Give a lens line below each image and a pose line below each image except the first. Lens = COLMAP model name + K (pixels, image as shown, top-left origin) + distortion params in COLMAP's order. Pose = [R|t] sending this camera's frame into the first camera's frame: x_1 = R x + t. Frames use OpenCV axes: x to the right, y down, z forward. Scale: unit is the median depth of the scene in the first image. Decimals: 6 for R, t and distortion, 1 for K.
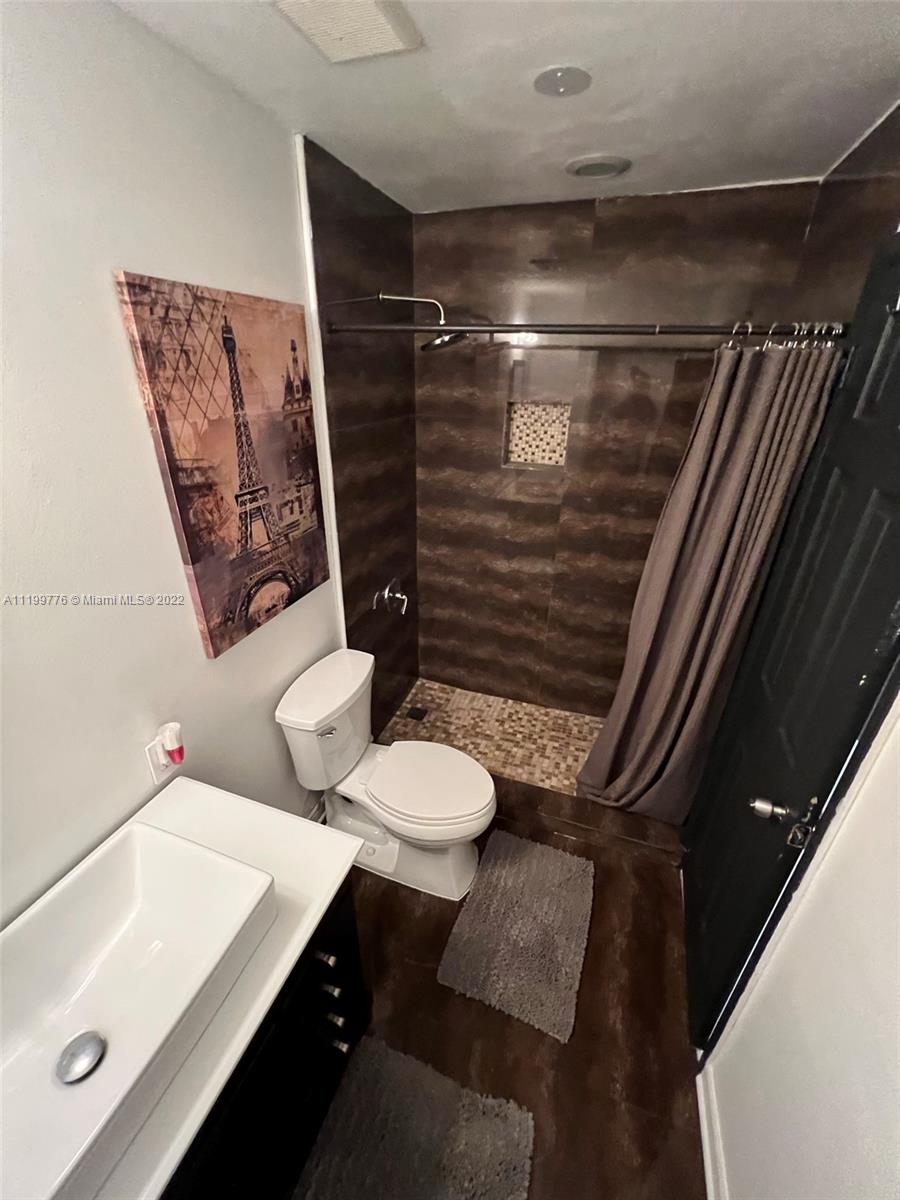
lens RADIAL K [[482.2, 0, 452.7], [0, 482.2, 596.9], [0, 0, 1]] dist [-0.003328, 0.000978]
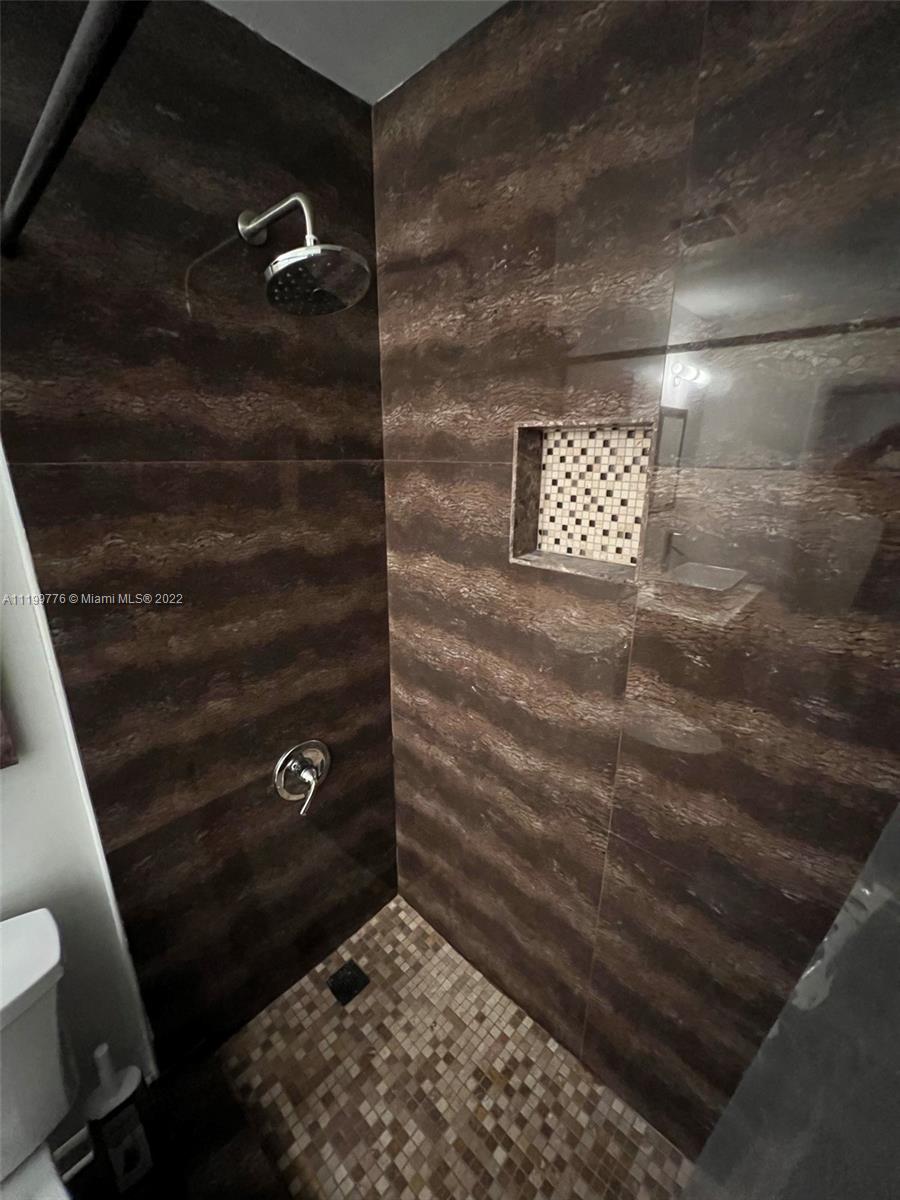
lens RADIAL K [[482.2, 0, 452.7], [0, 482.2, 596.9], [0, 0, 1]] dist [-0.003328, 0.000978]
pose [[0.914603, 0.103615, -0.390852, 0.351409], [-0.162612, 0.979253, -0.120915, -0.244239], [0.370214, 0.174146, 0.912477, 0.798994]]
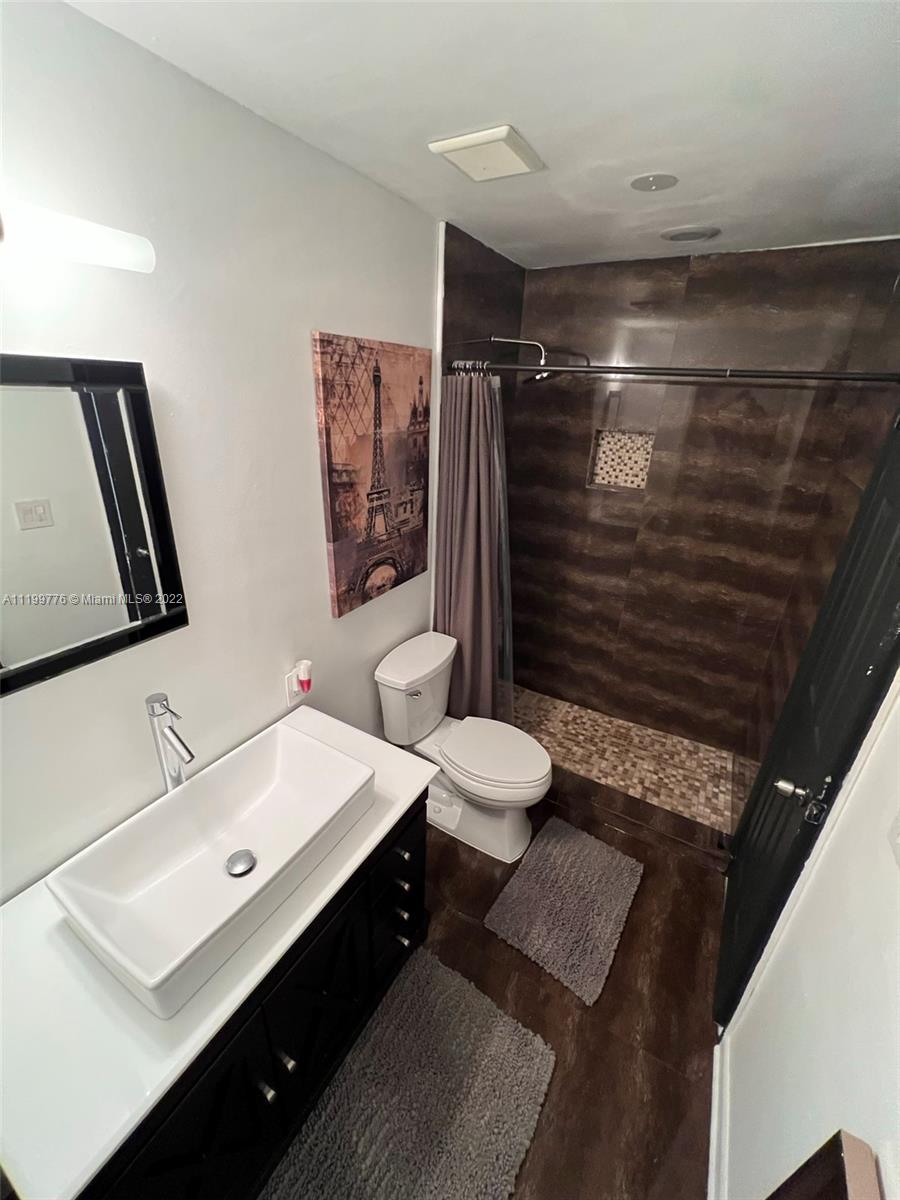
lens RADIAL K [[482.2, 0, 452.7], [0, 482.2, 596.9], [0, 0, 1]] dist [-0.003328, 0.000978]
pose [[0.981824, 0.091780, -0.166124, 0.012186], [-0.098885, 0.994483, -0.034998, 0.071883], [0.161996, 0.050789, 0.985484, -0.183902]]
